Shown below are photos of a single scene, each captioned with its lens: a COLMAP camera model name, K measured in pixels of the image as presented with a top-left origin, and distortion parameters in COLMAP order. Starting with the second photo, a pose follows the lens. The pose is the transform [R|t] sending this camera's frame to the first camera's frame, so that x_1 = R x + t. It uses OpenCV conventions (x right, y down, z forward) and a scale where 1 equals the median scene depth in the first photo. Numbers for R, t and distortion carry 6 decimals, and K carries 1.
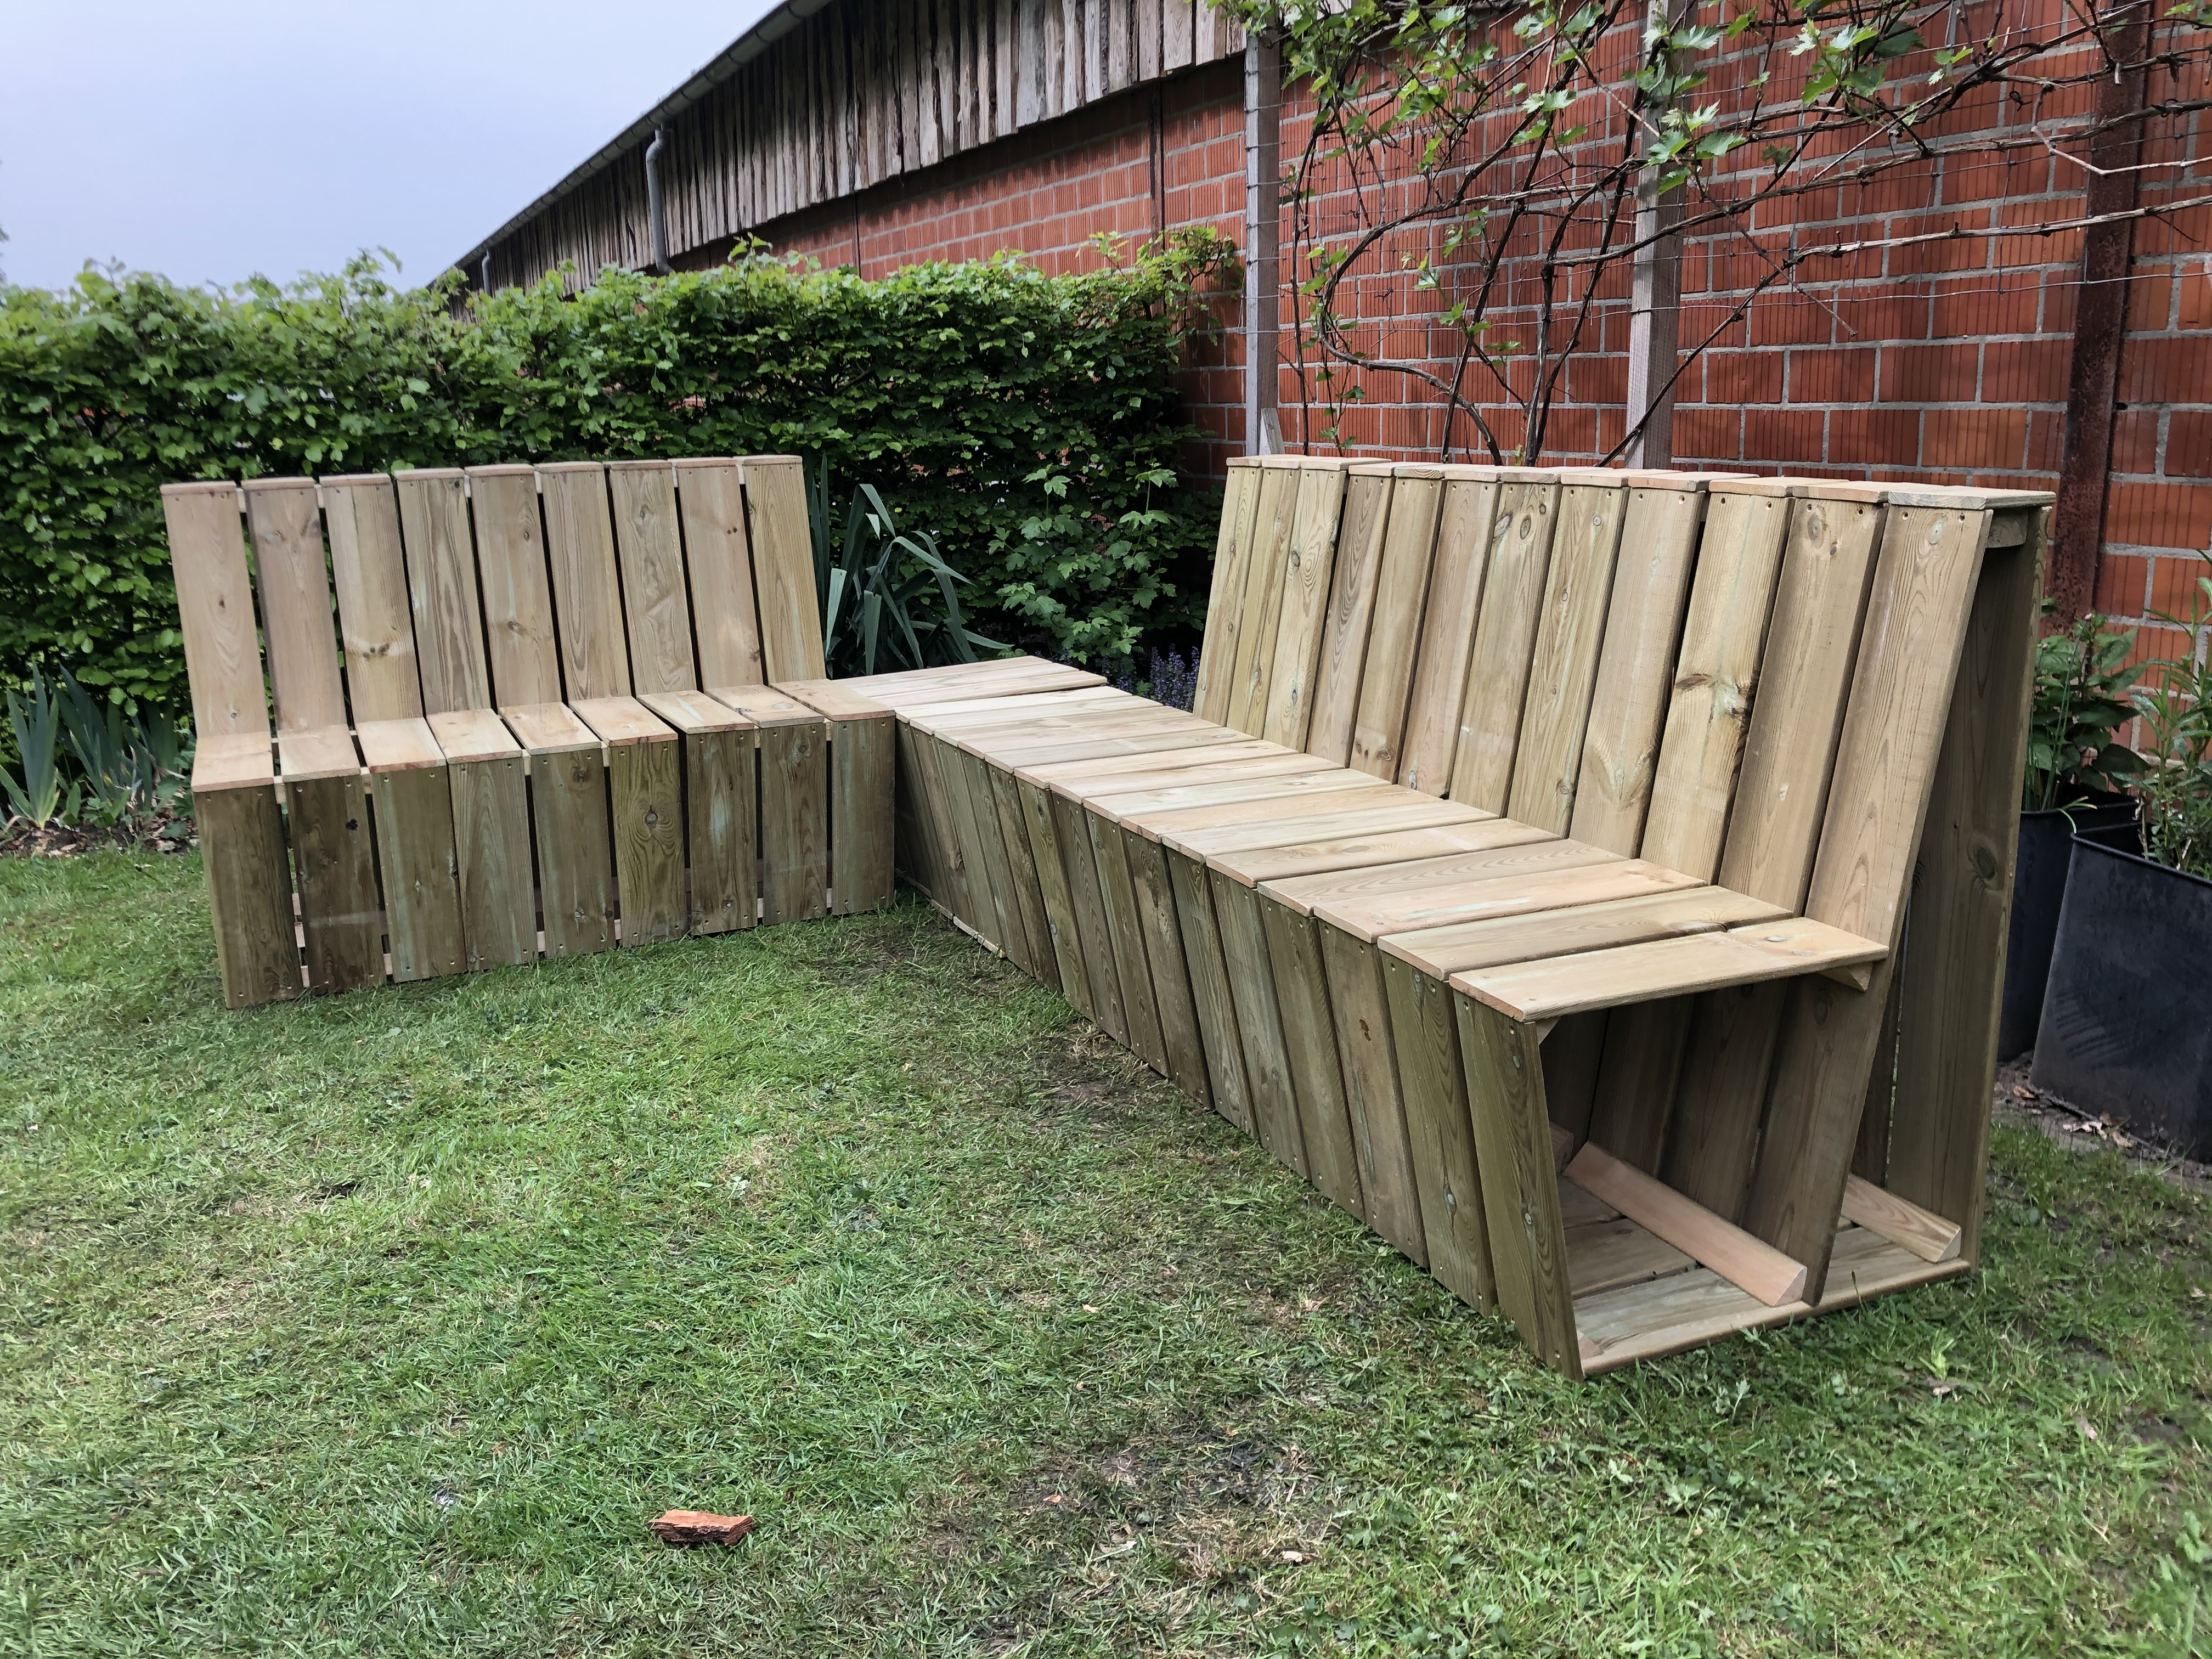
lens RADIAL K [[1798.5, 0, 1097.9], [0, 1798.5, 816.8], [0, 0, 1]] dist [0.029250, -0.017286]
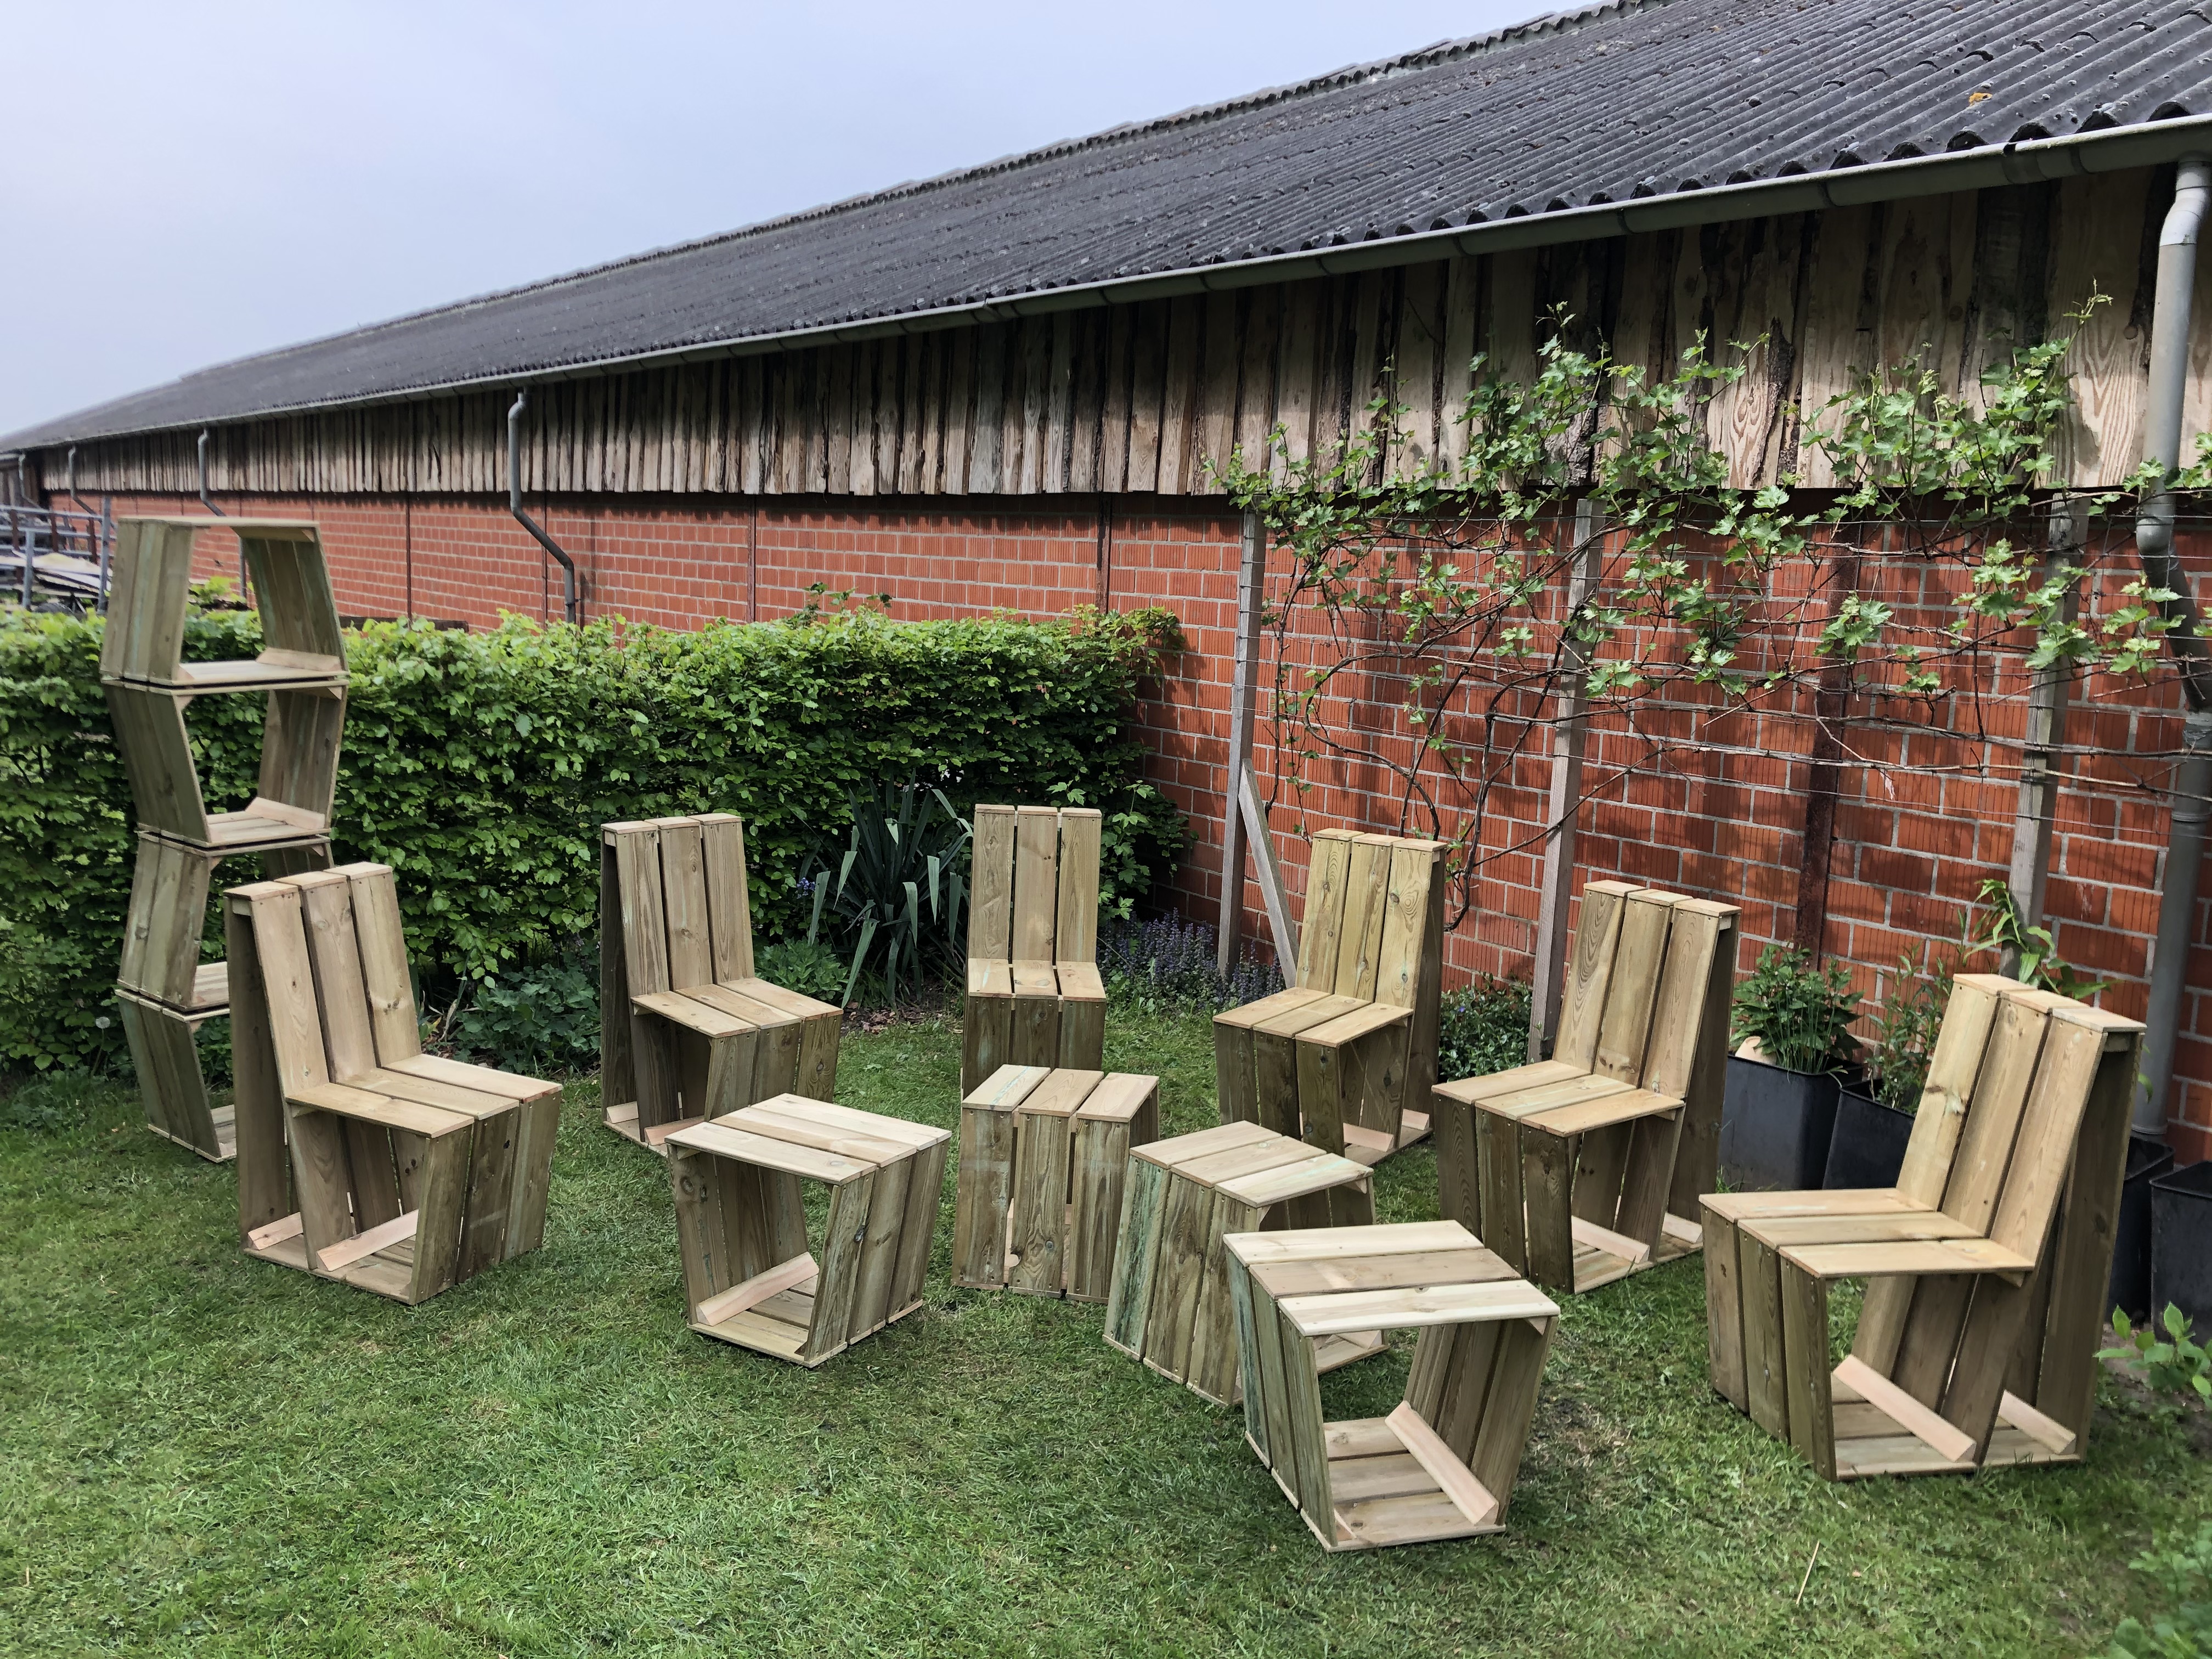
lens RADIAL K [[1798.5, 0, 1079.8], [0, 1798.5, 811.0], [0, 0, 1]] dist [0.029250, -0.017286]
pose [[0.974752, 0.032230, 0.220953, -0.373747], [-0.011759, 0.995565, -0.093343, -0.052562], [-0.222982, 0.088388, 0.970807, -0.380830]]
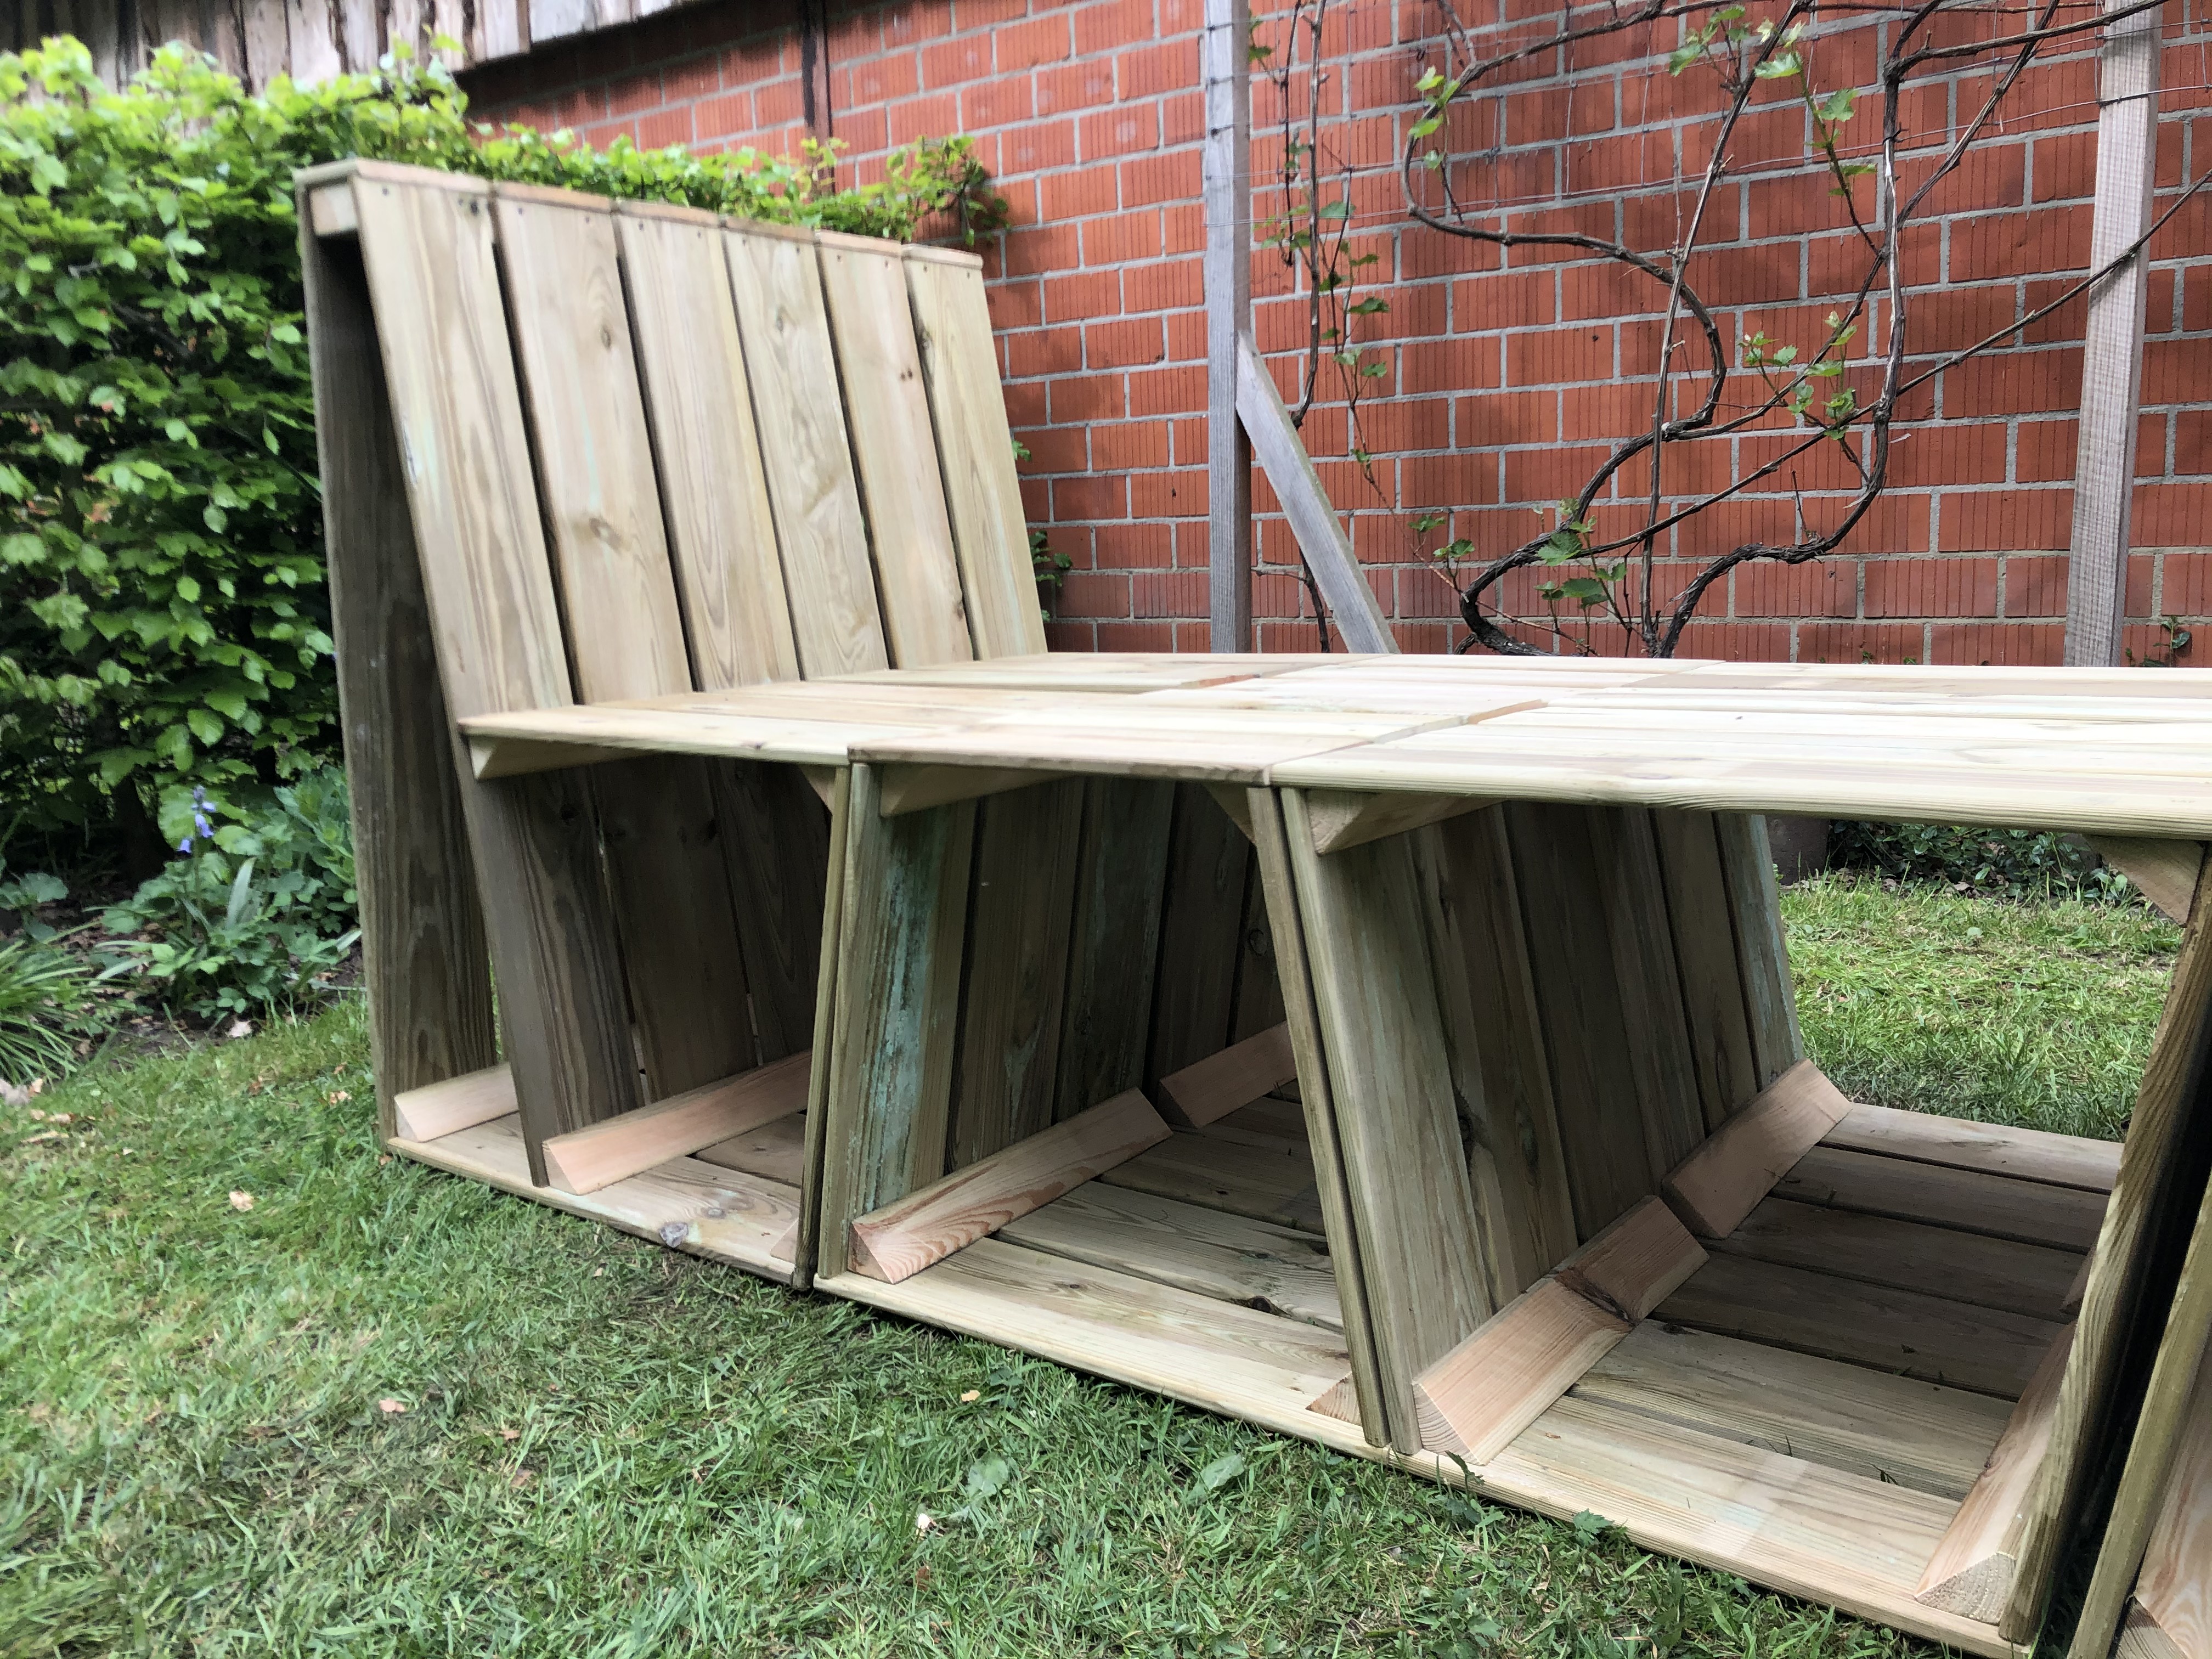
lens RADIAL K [[1798.5, 0, 1076.4], [0, 1798.5, 807.1], [0, 0, 1]] dist [0.029250, -0.017286]
pose [[0.869527, -0.076687, 0.487895, -0.360580], [0.125853, 0.989664, -0.068741, 0.009343], [-0.477581, 0.121175, 0.870191, 0.441957]]
